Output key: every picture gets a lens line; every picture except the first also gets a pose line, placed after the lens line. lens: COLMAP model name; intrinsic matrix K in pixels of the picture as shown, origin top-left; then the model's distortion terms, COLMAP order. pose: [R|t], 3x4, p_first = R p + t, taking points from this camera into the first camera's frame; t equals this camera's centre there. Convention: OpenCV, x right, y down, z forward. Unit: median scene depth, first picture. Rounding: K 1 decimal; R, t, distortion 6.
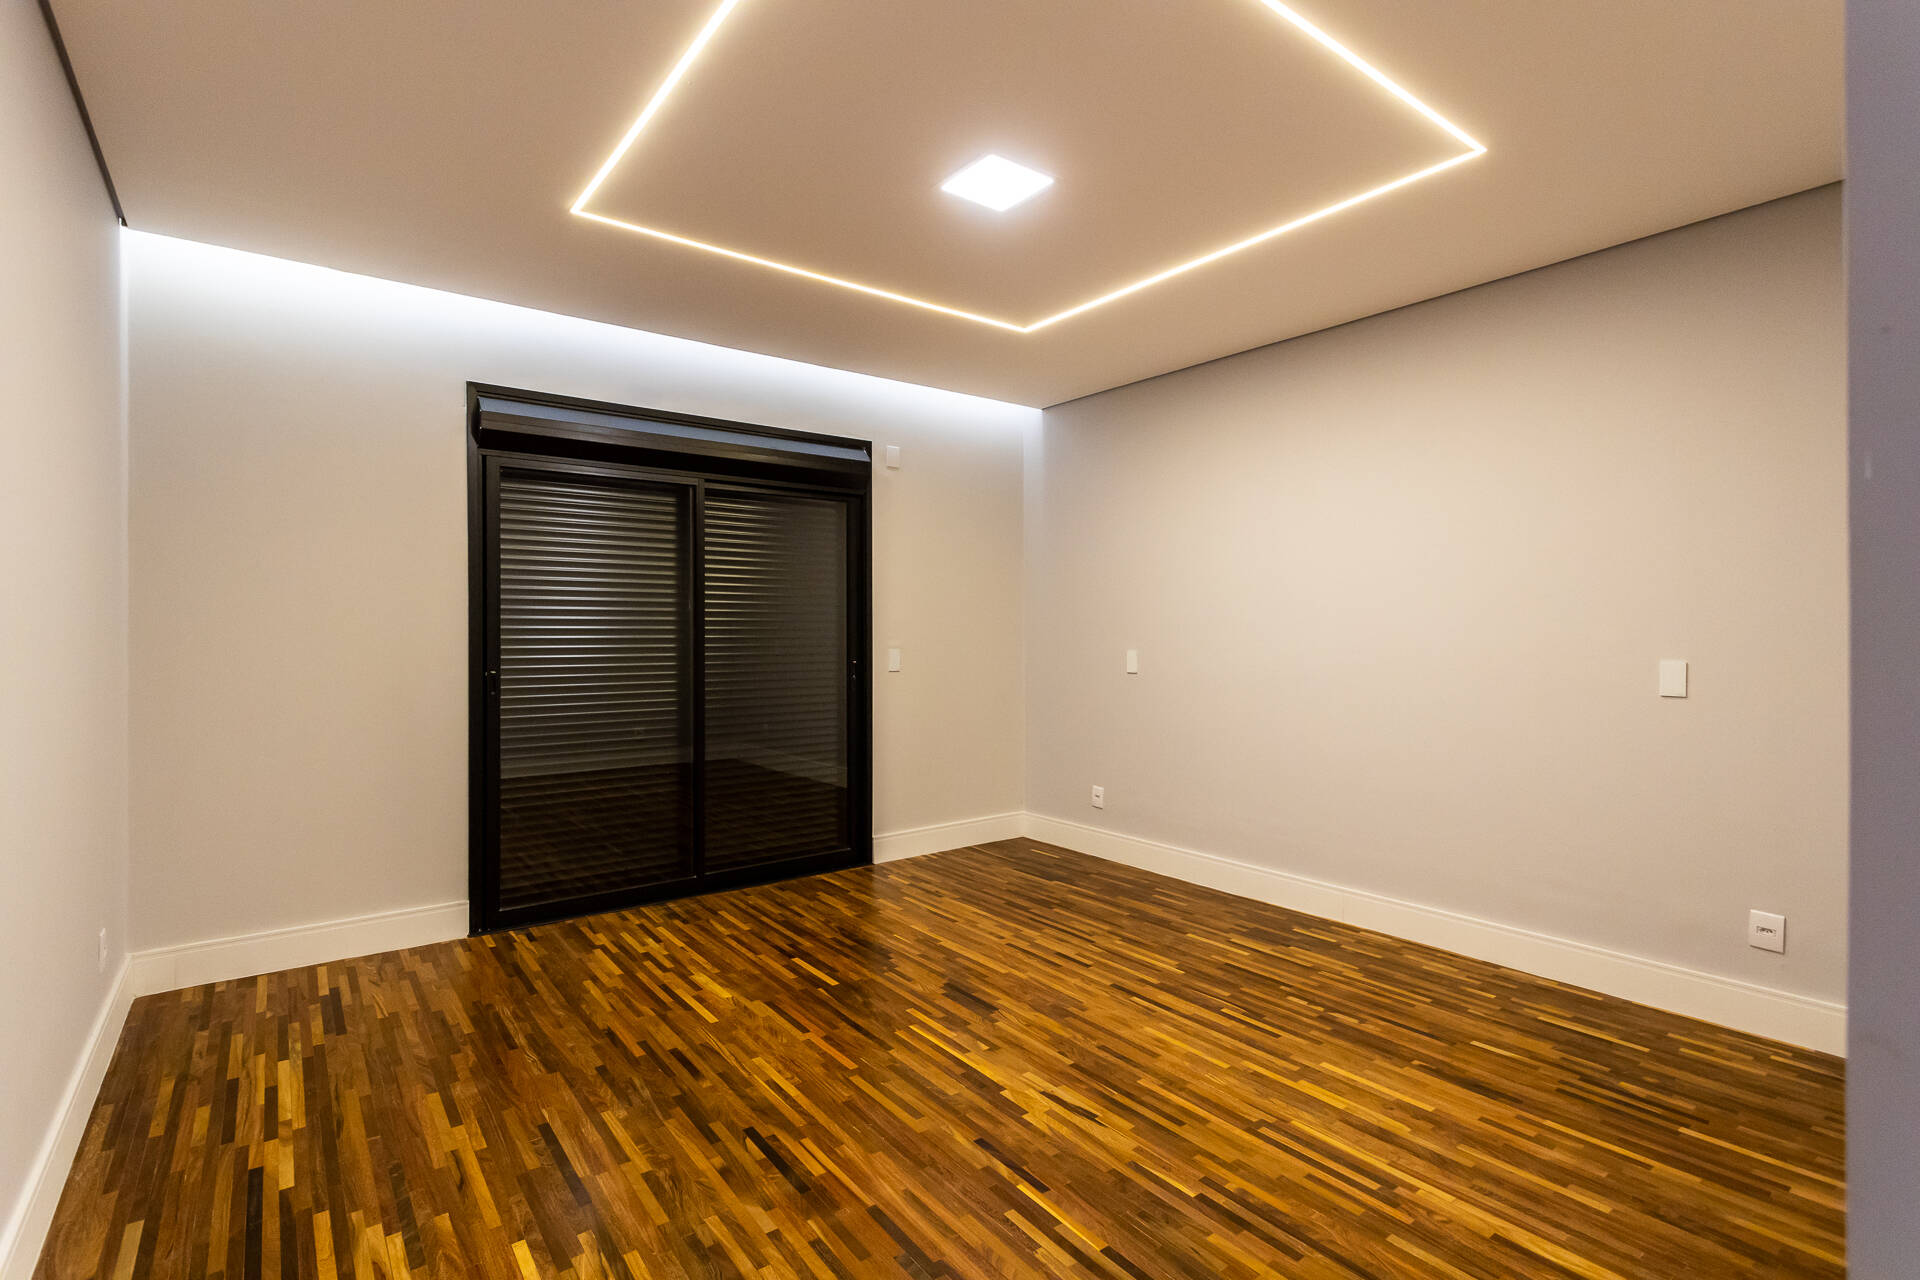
lens RADIAL K [[901.6, 0, 961.8], [0, 901.6, 633.2], [0, 0, 1]] dist [0.008962, -0.000729]
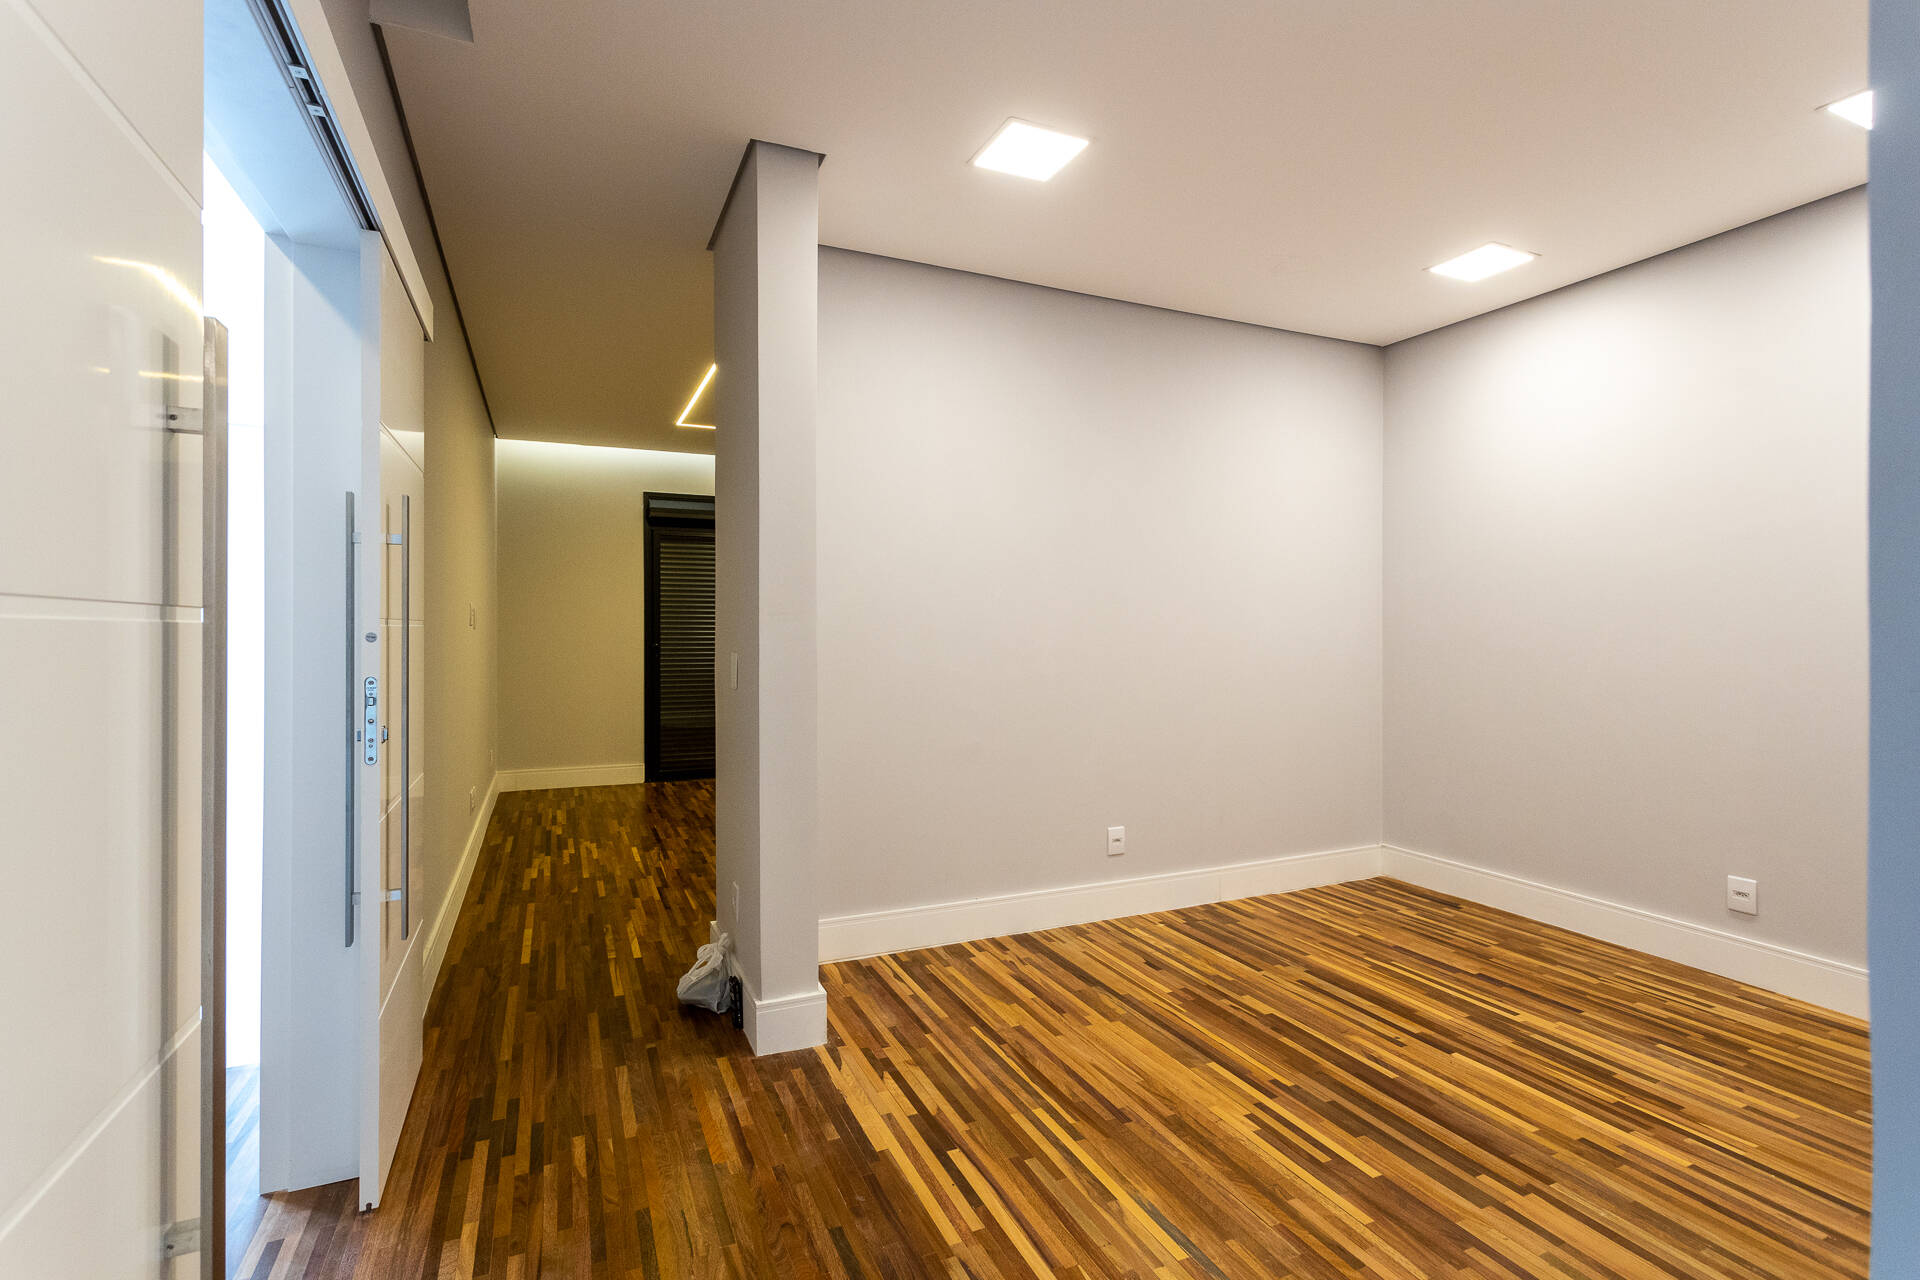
lens RADIAL K [[901.6, 0, 964.7], [0, 901.6, 627.9], [0, 0, 1]] dist [0.008962, -0.000729]
pose [[0.974107, -0.004360, -0.226044, 0.582557], [0.003239, 0.999981, -0.005331, 0.022531], [0.226063, 0.004461, 0.974102, -0.752765]]
